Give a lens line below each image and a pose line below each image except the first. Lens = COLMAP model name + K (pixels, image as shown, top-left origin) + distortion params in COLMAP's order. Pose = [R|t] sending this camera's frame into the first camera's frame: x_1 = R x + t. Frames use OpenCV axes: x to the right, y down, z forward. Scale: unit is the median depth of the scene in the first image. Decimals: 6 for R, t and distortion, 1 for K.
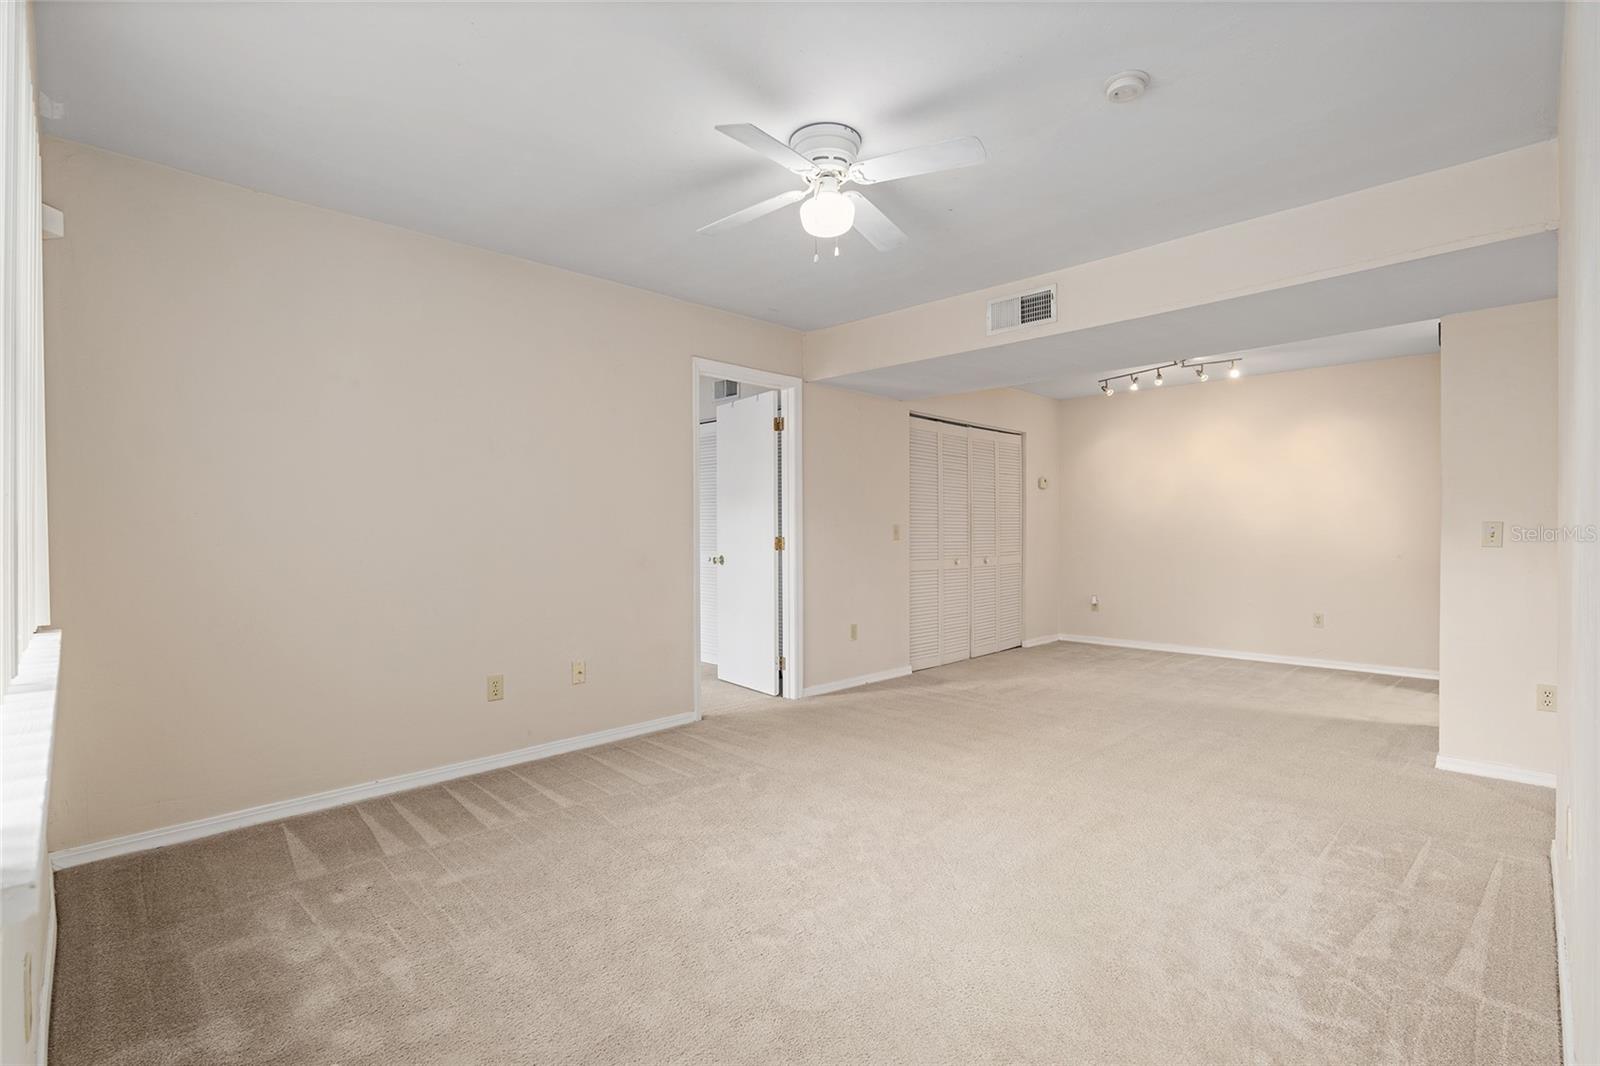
lens RADIAL K [[750.8, 0, 798.0], [0, 750.8, 520.1], [0, 0, 1]] dist [-0.019512, 0.004992]
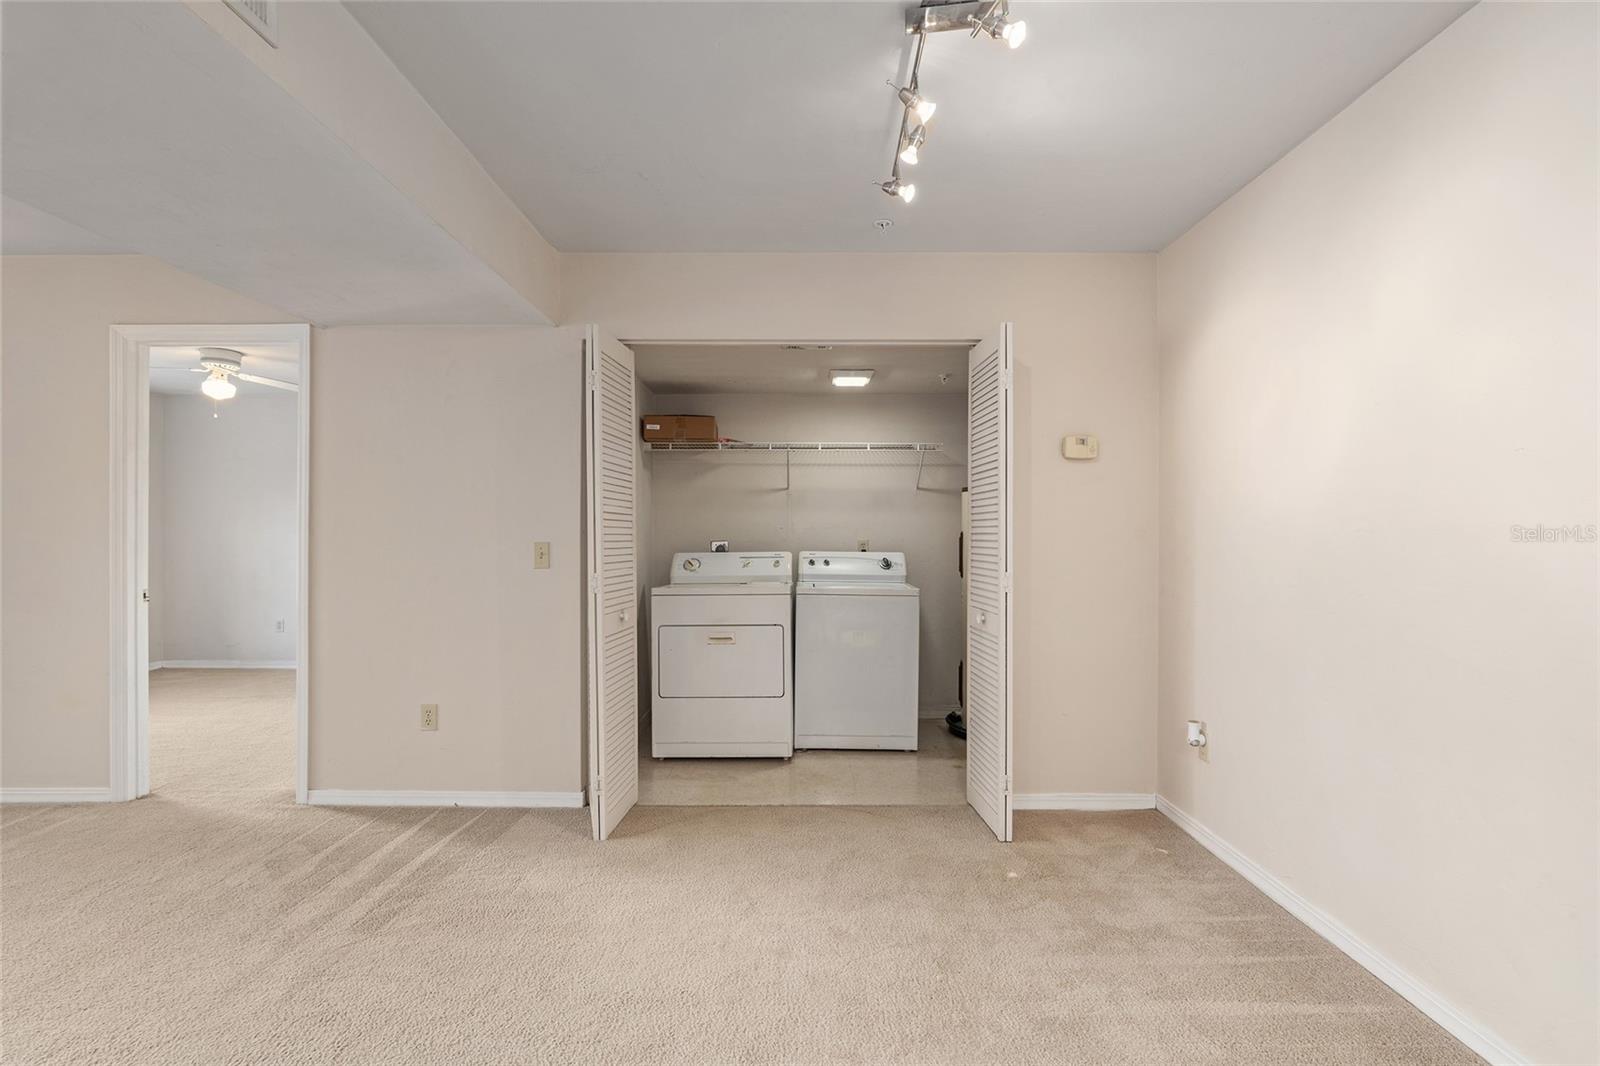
lens RADIAL K [[750.8, 0, 807.8], [0, 750.8, 535.4], [0, 0, 1]] dist [-0.019512, 0.004992]
pose [[0.717533, -0.000465, -0.696524, 0.971698], [0.007827, 0.999942, 0.007395, -0.002388], [0.696481, -0.010758, 0.717495, 1.042856]]
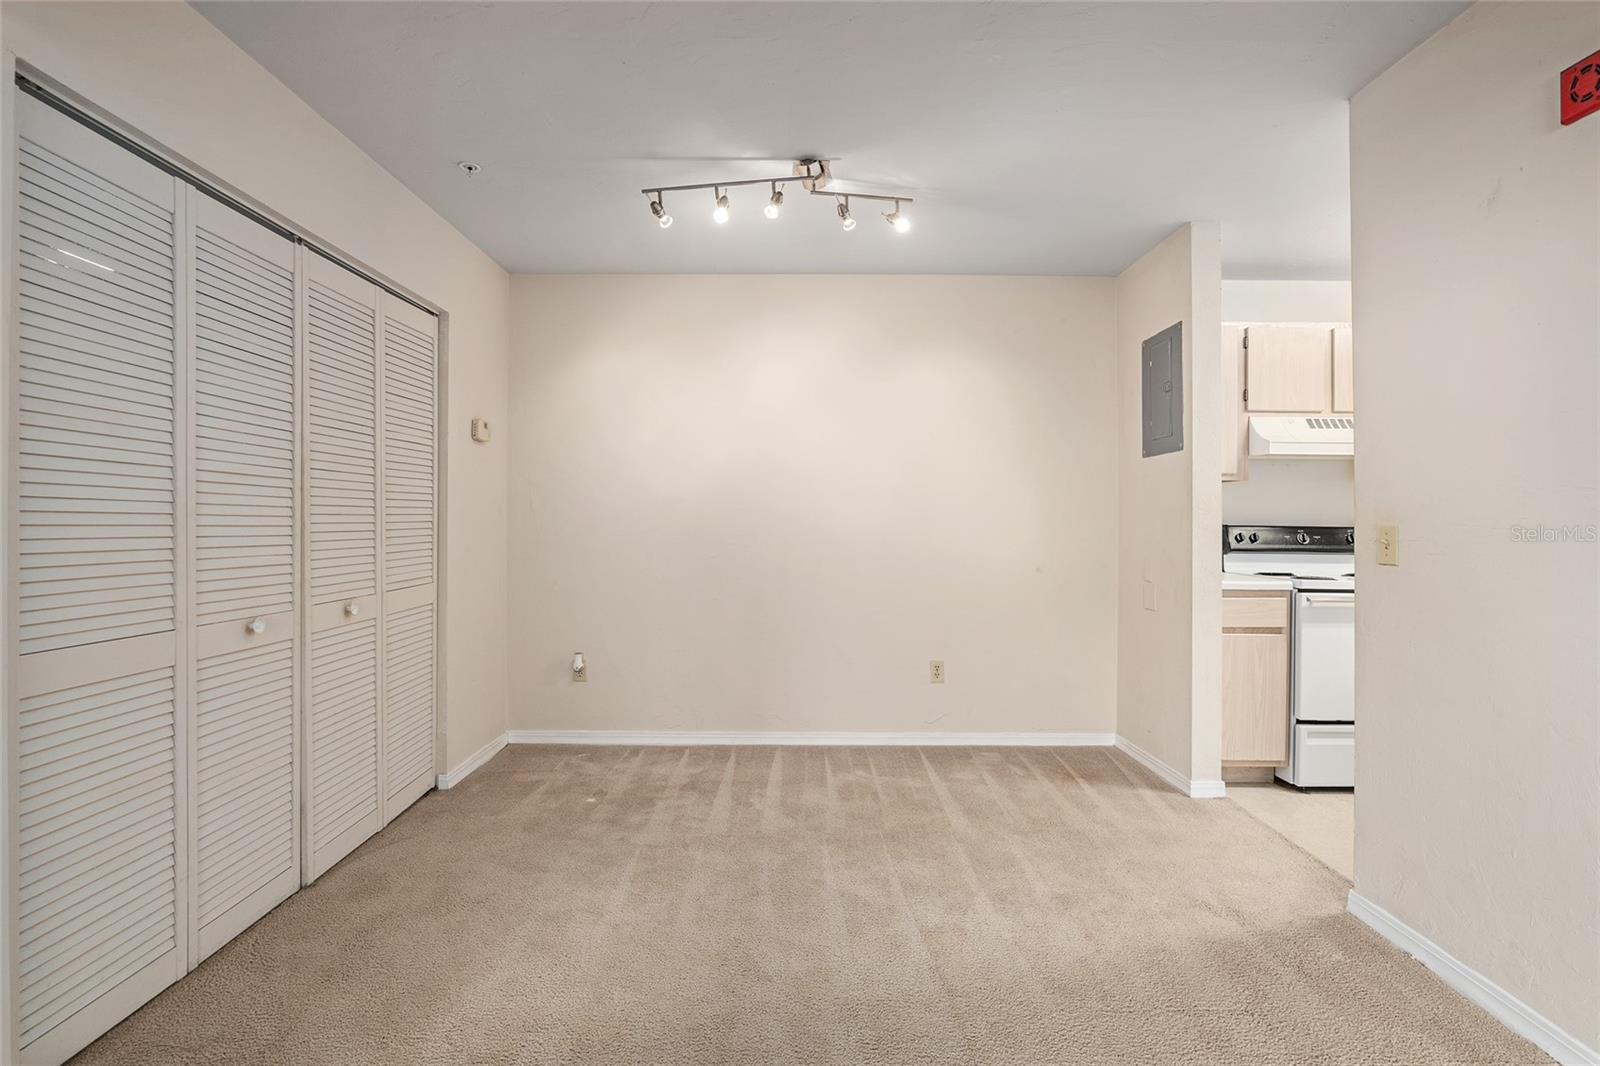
lens RADIAL K [[750.8, 0, 789.5], [0, 750.8, 523.0], [0, 0, 1]] dist [-0.019512, 0.004992]
pose [[0.709699, 0.001591, 0.704504, 0.235594], [-0.014579, 0.999816, 0.012429, 0.002422], [-0.704355, -0.019092, 0.709592, 0.947656]]
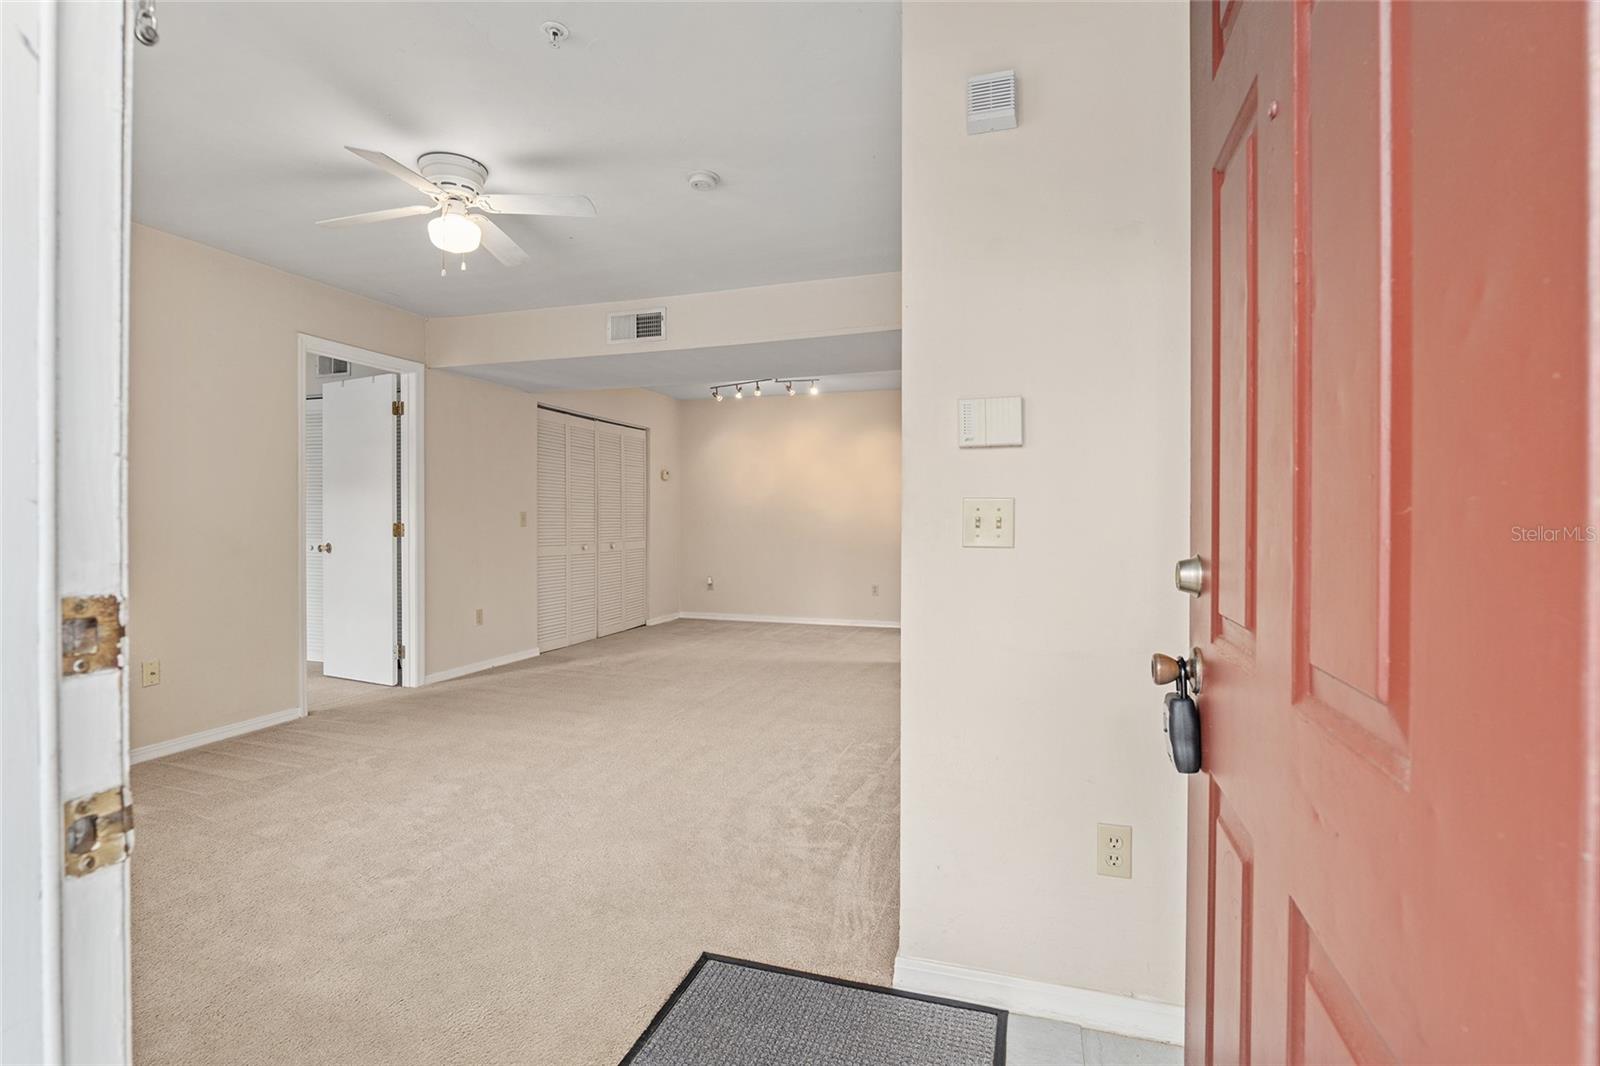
lens RADIAL K [[750.8, 0, 790.0], [0, 750.8, 523.6], [0, 0, 1]] dist [-0.019512, 0.004992]
pose [[0.893386, 0.000580, 0.449289, -0.007681], [-0.009629, 0.999794, 0.017857, 0.000201], [-0.449186, -0.020279, 0.893208, -0.127350]]
